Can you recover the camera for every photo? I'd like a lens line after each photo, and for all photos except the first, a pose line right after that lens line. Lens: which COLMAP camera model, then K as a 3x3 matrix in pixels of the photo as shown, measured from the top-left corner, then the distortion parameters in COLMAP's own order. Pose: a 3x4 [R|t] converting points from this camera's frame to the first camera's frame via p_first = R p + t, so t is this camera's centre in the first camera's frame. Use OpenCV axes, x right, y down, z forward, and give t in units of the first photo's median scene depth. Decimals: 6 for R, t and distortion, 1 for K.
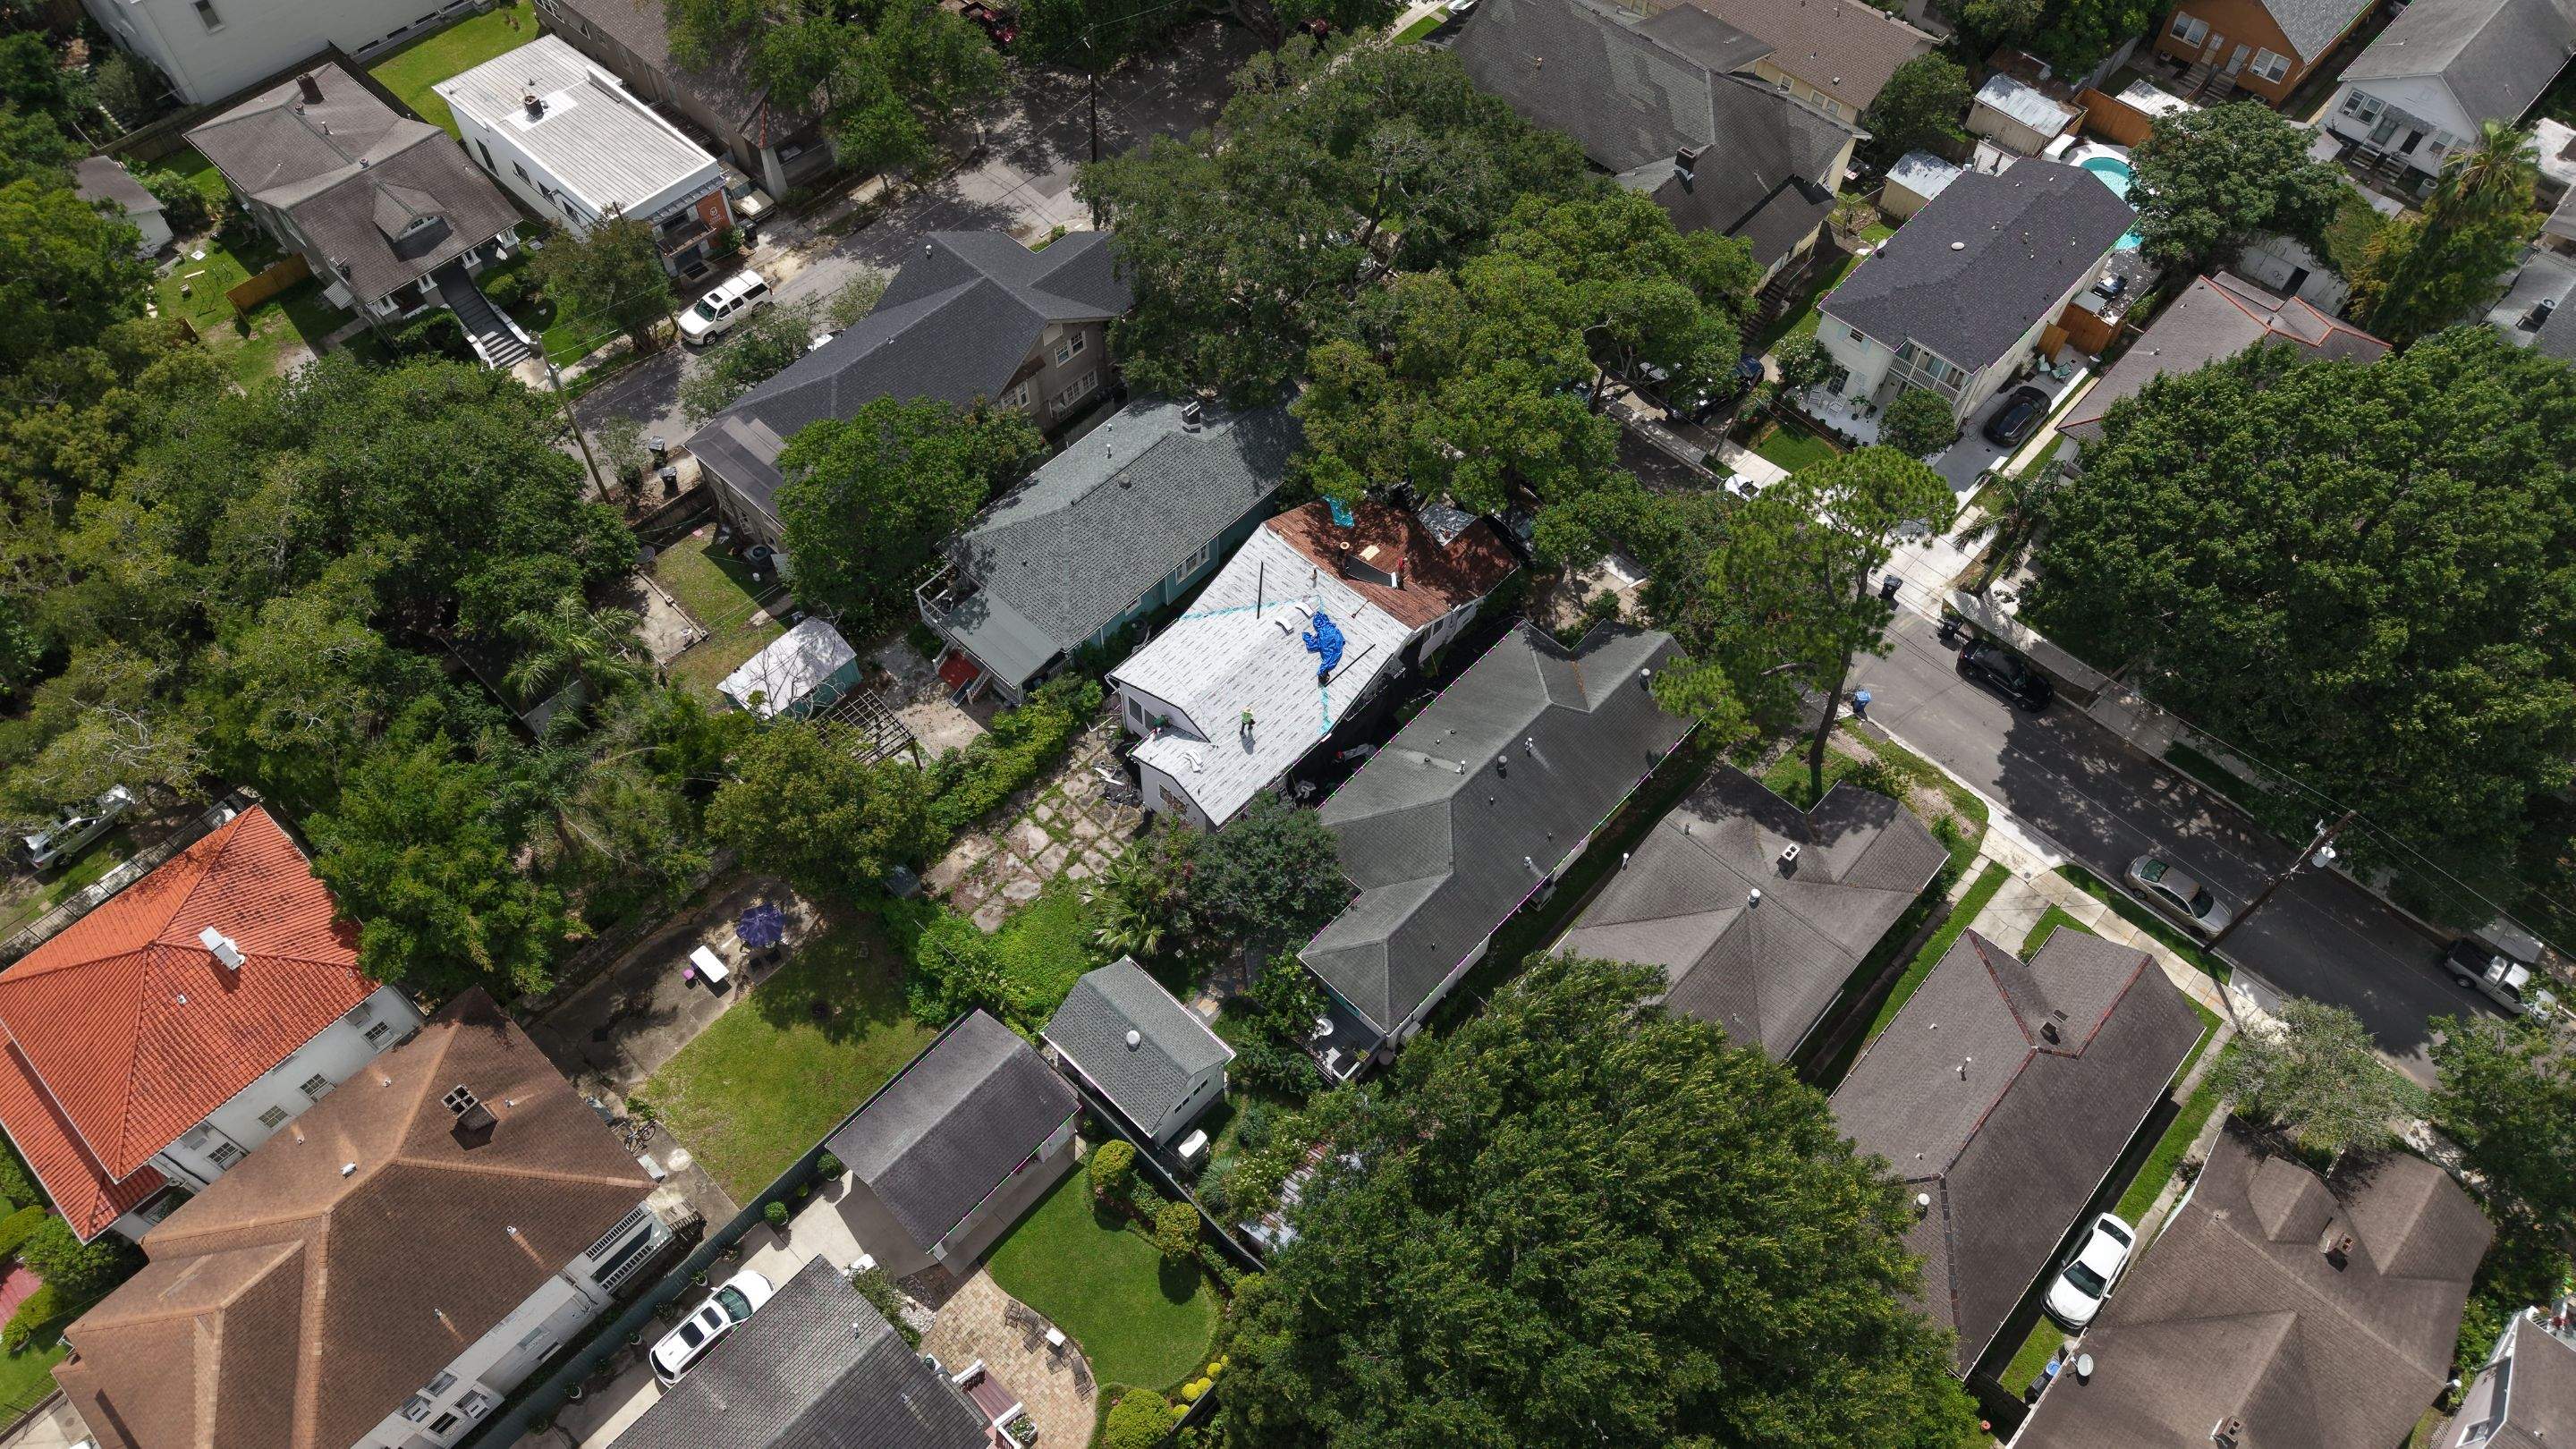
lens RADIAL K [[1696.7, 0, 1281.8], [0, 1696.7, 714.4], [0, 0, 1]] dist [0.016057, -0.022735]
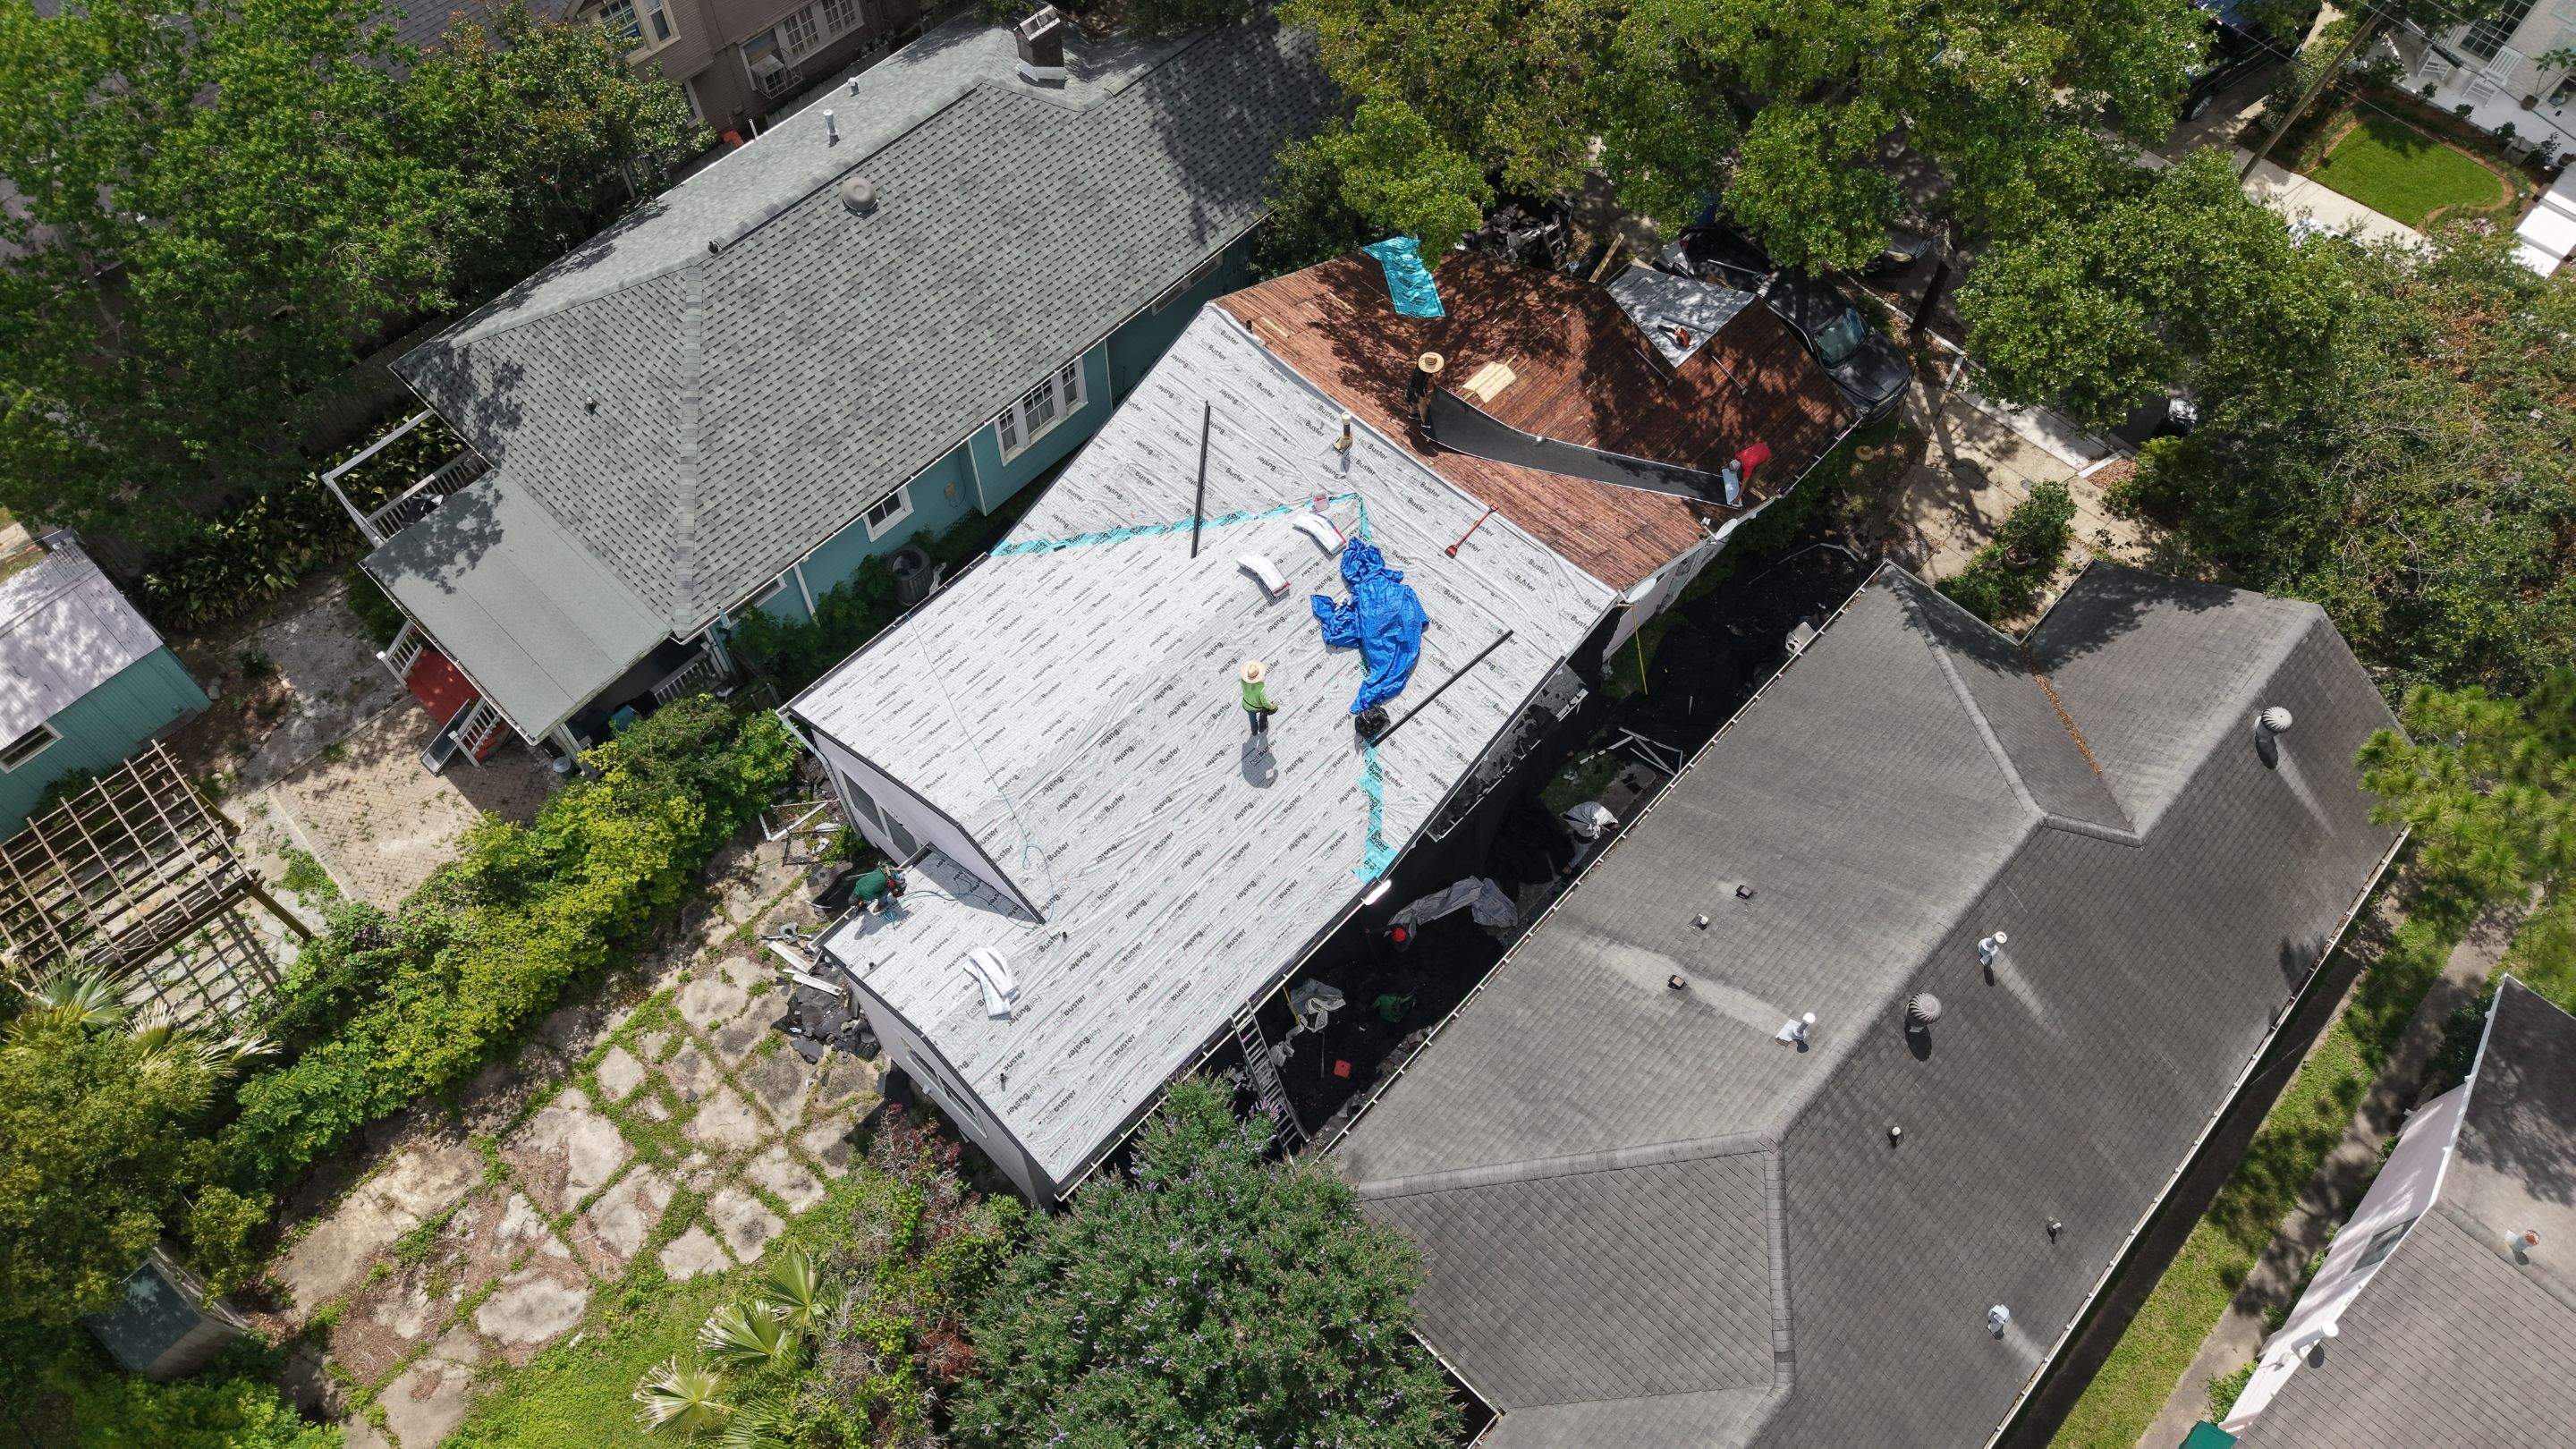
lens RADIAL K [[1696.7, 0, 1281.8], [0, 1696.7, 714.4], [0, 0, 1]] dist [0.016057, -0.022735]
pose [[0.999987, 0.005045, 0.000596, 0.005420], [-0.005073, 0.997908, 0.064444, -0.046102], [-0.000269, -0.064446, 0.997921, 0.627720]]
